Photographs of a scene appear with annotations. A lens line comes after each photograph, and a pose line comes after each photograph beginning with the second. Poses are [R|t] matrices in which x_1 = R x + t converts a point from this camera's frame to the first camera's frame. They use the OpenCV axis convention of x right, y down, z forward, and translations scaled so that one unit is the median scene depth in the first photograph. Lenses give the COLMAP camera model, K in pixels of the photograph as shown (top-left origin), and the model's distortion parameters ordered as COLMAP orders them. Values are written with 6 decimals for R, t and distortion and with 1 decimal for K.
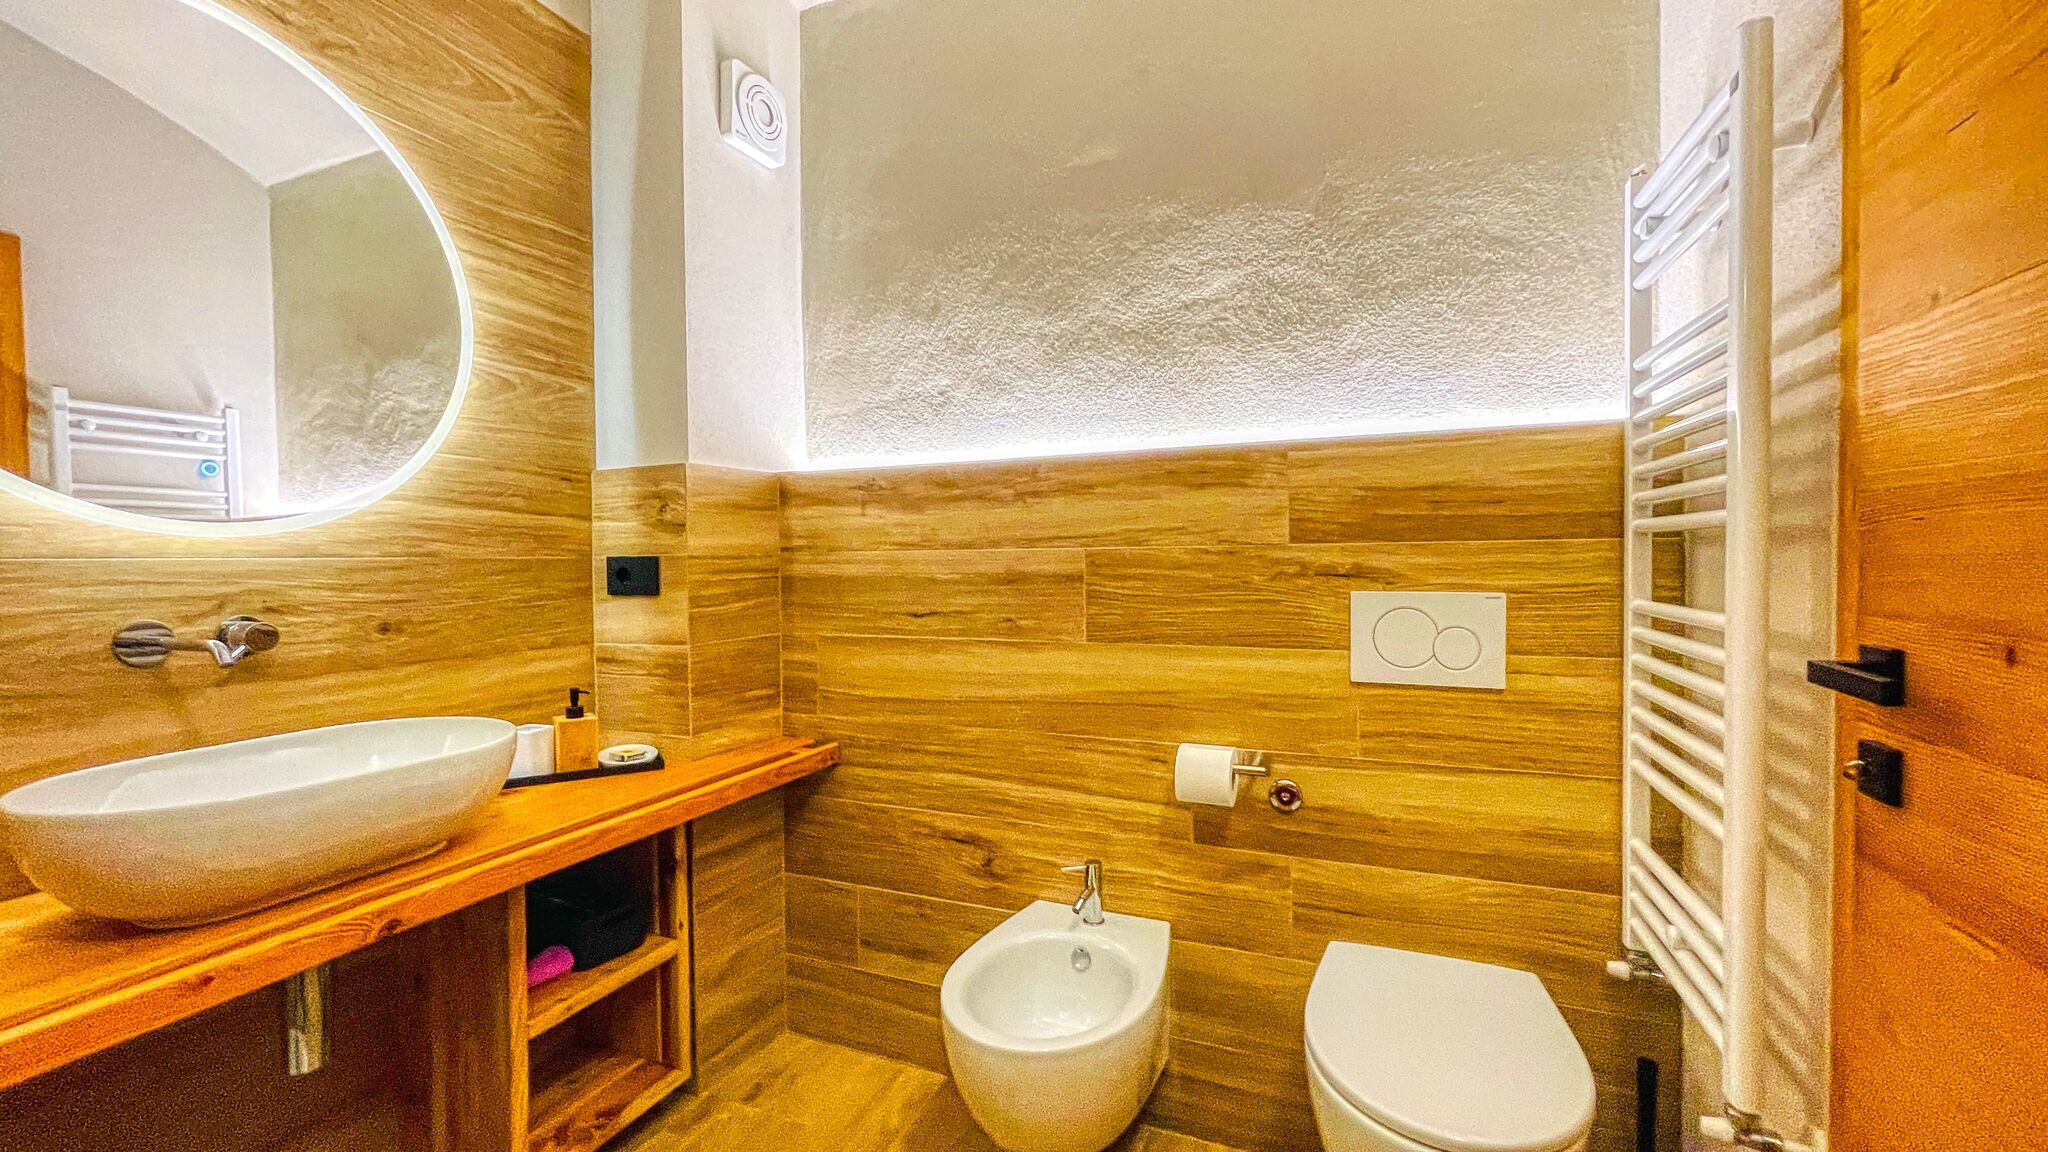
lens RADIAL K [[827.9, 0, 1017.8], [0, 827.9, 575.2], [0, 0, 1]] dist [0.002555, -0.000276]
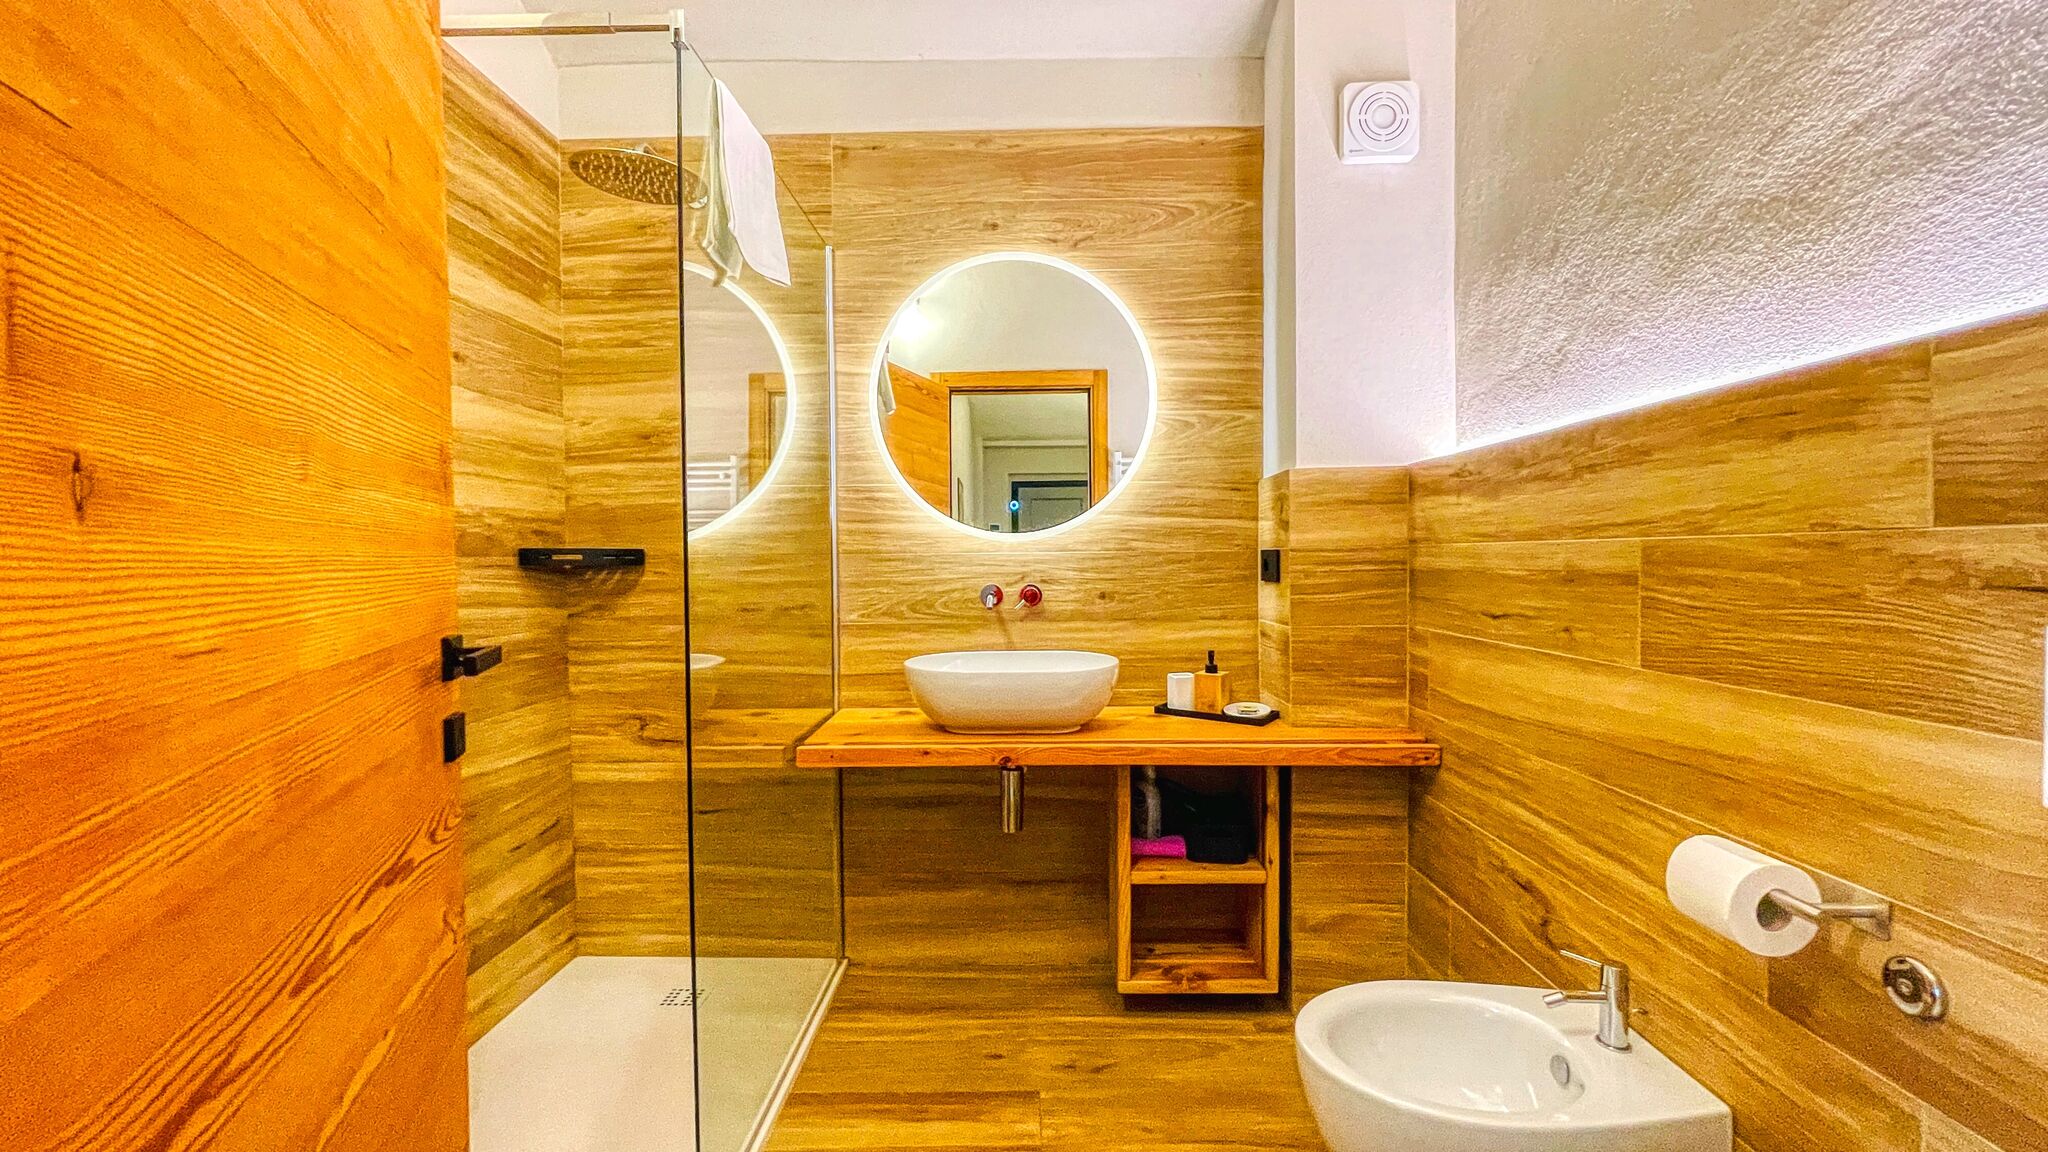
lens RADIAL K [[827.9, 0, 1017.8], [0, 827.9, 575.2], [0, 0, 1]] dist [0.002555, -0.000276]
pose [[0.372925, 0.027817, -0.927445, 0.540717], [-0.012659, 0.999610, 0.024891, -0.011100], [0.927775, 0.002458, 0.373131, 0.219295]]
